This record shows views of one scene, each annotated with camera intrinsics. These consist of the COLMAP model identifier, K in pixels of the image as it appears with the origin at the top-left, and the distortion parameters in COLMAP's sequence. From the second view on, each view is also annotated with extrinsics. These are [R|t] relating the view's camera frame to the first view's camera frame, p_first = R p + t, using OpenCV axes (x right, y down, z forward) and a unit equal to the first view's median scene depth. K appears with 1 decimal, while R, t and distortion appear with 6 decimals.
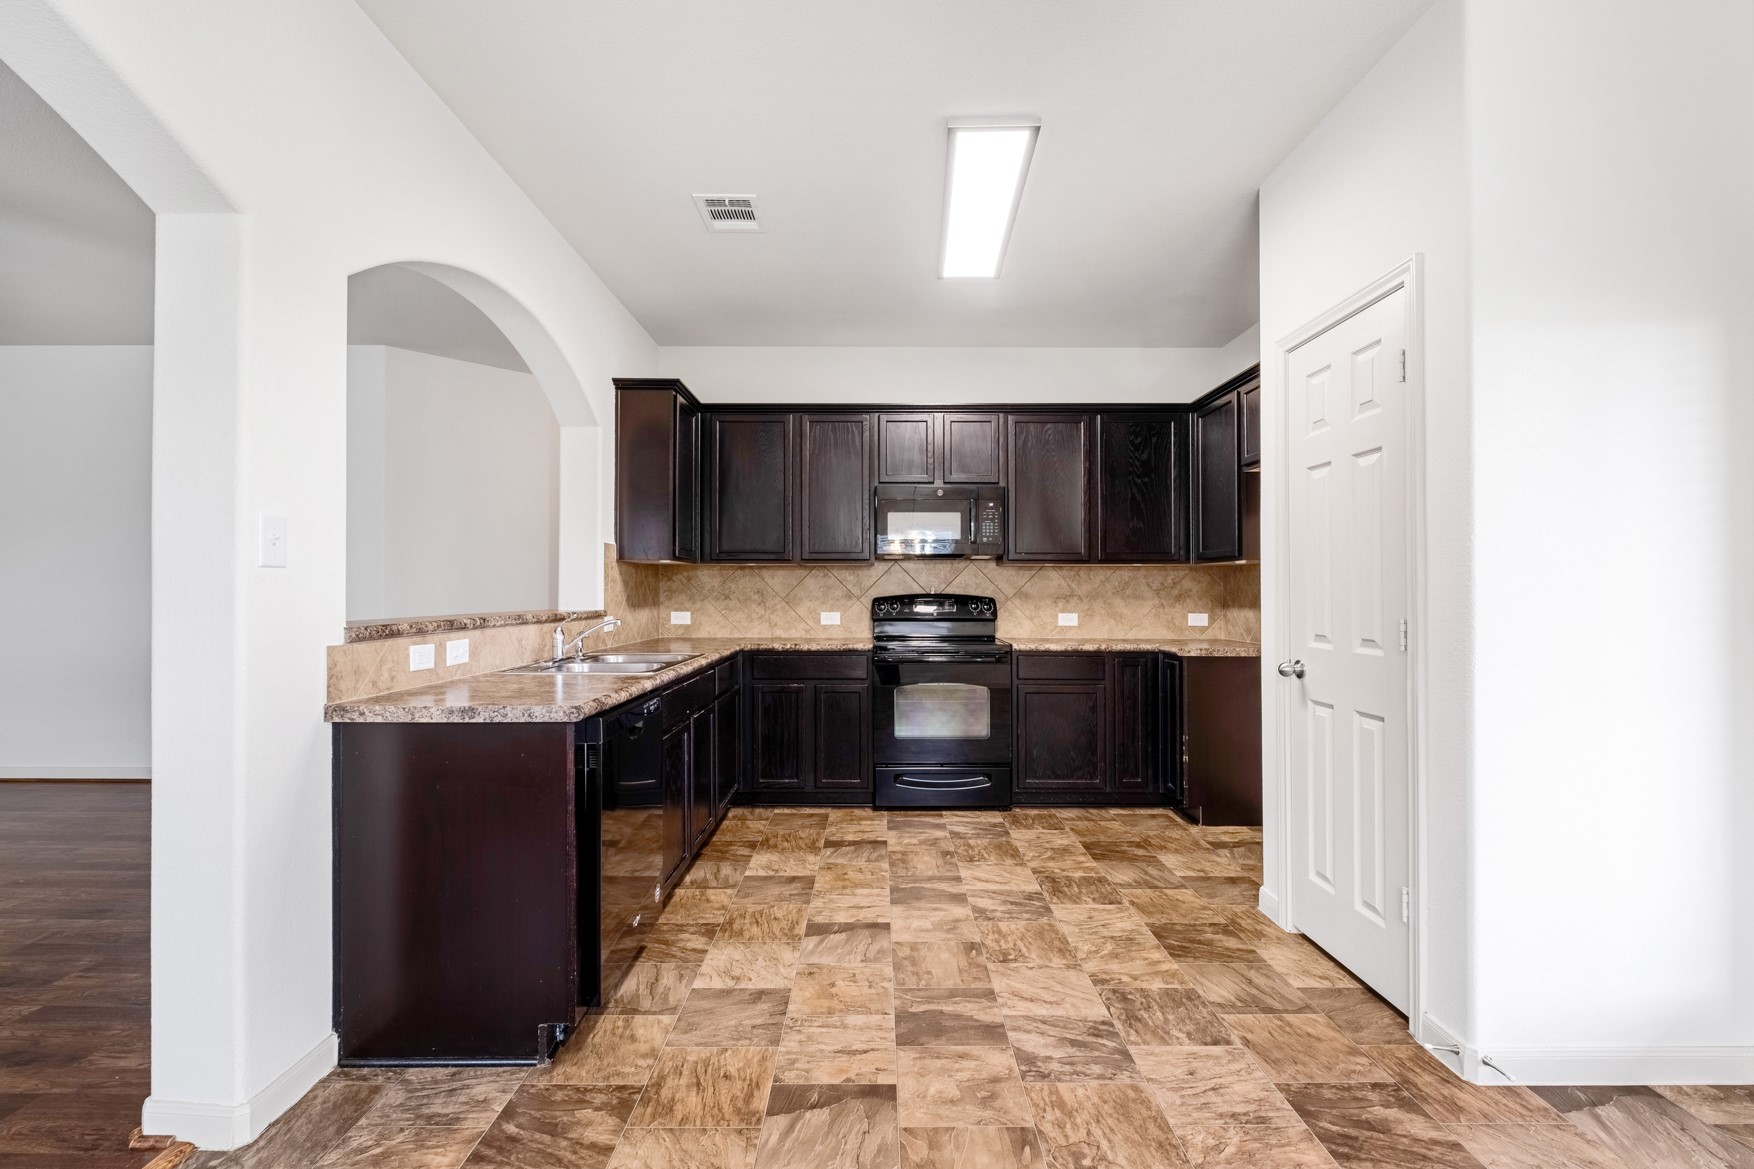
lens RADIAL K [[770.0, 0, 880.0], [0, 770.0, 591.9], [0, 0, 1]] dist [-0.000372, -0.000252]
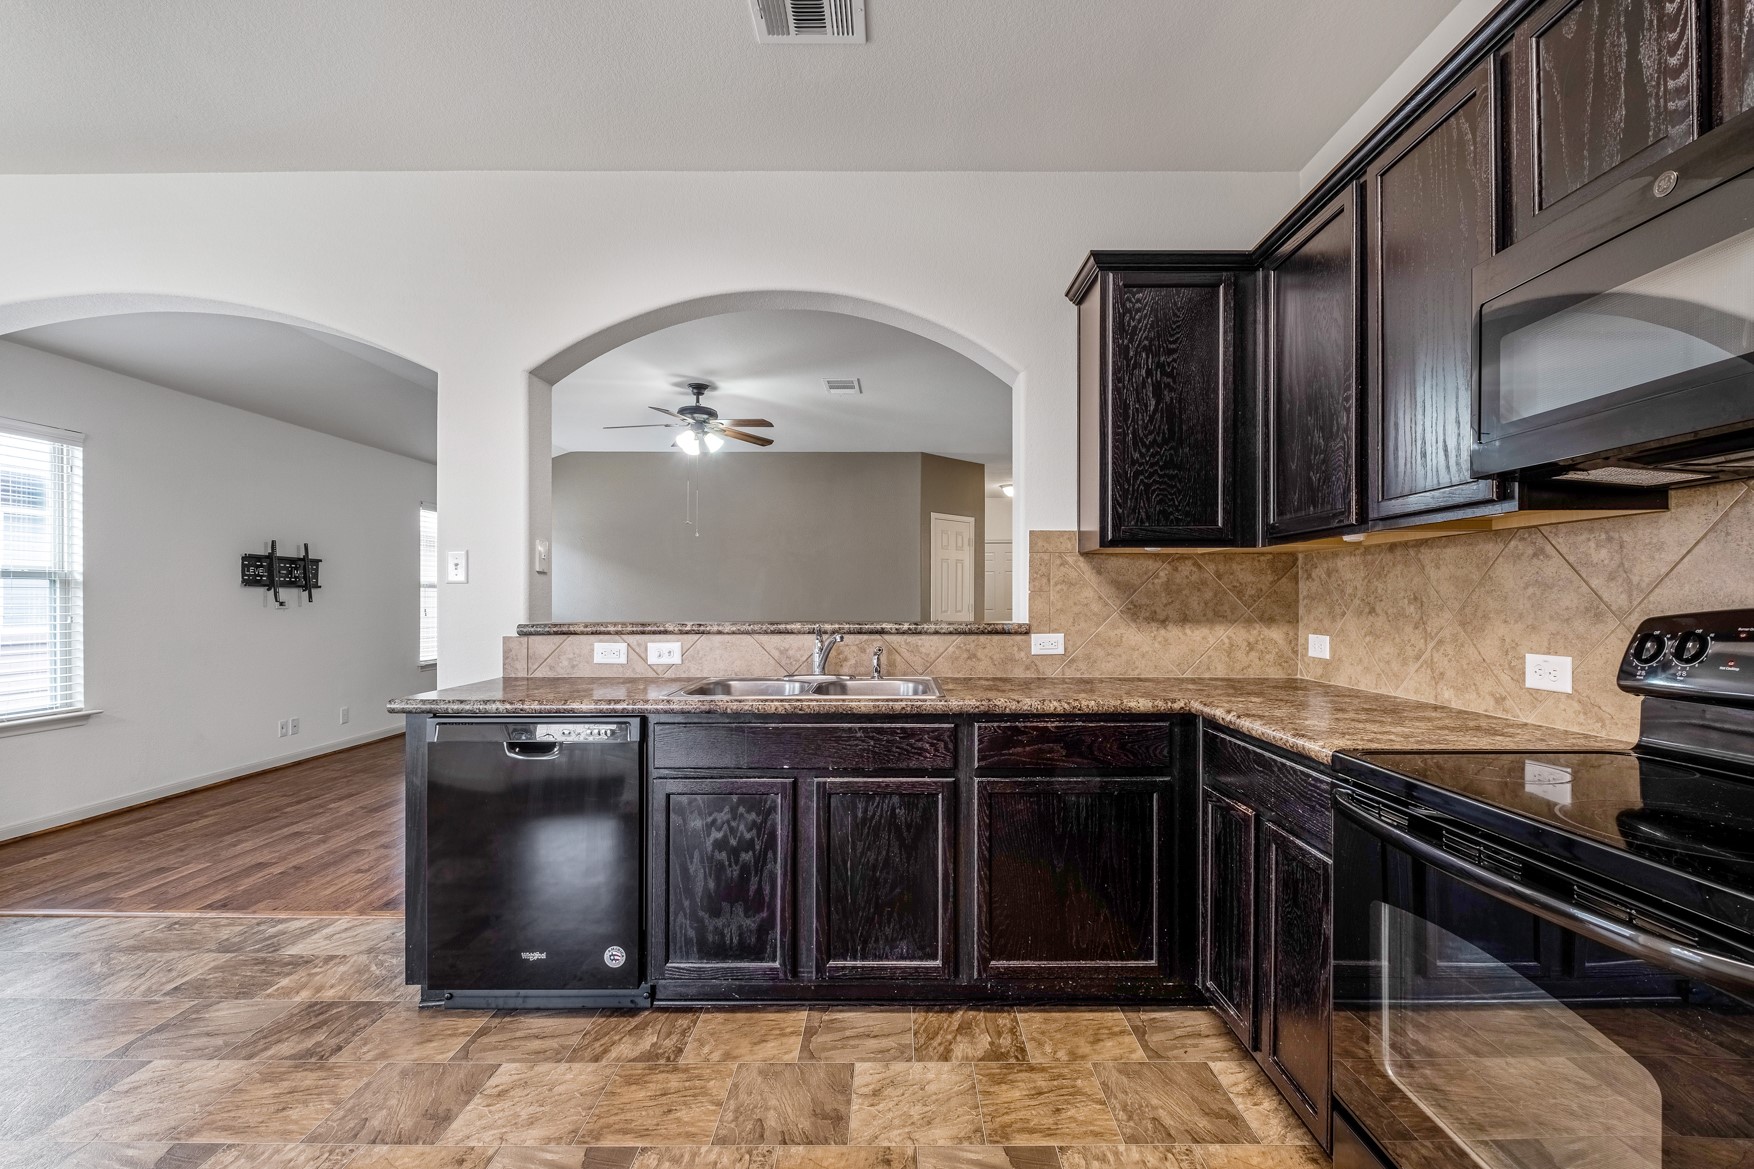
lens RADIAL K [[770.0, 0, 880.0], [0, 770.0, 591.9], [0, 0, 1]] dist [-0.000372, -0.000252]
pose [[-0.006922, -0.011580, -0.999909, 0.316718], [-0.000179, 0.999933, -0.011579, 0.001302], [0.999976, 0.000098, -0.006924, 0.738593]]
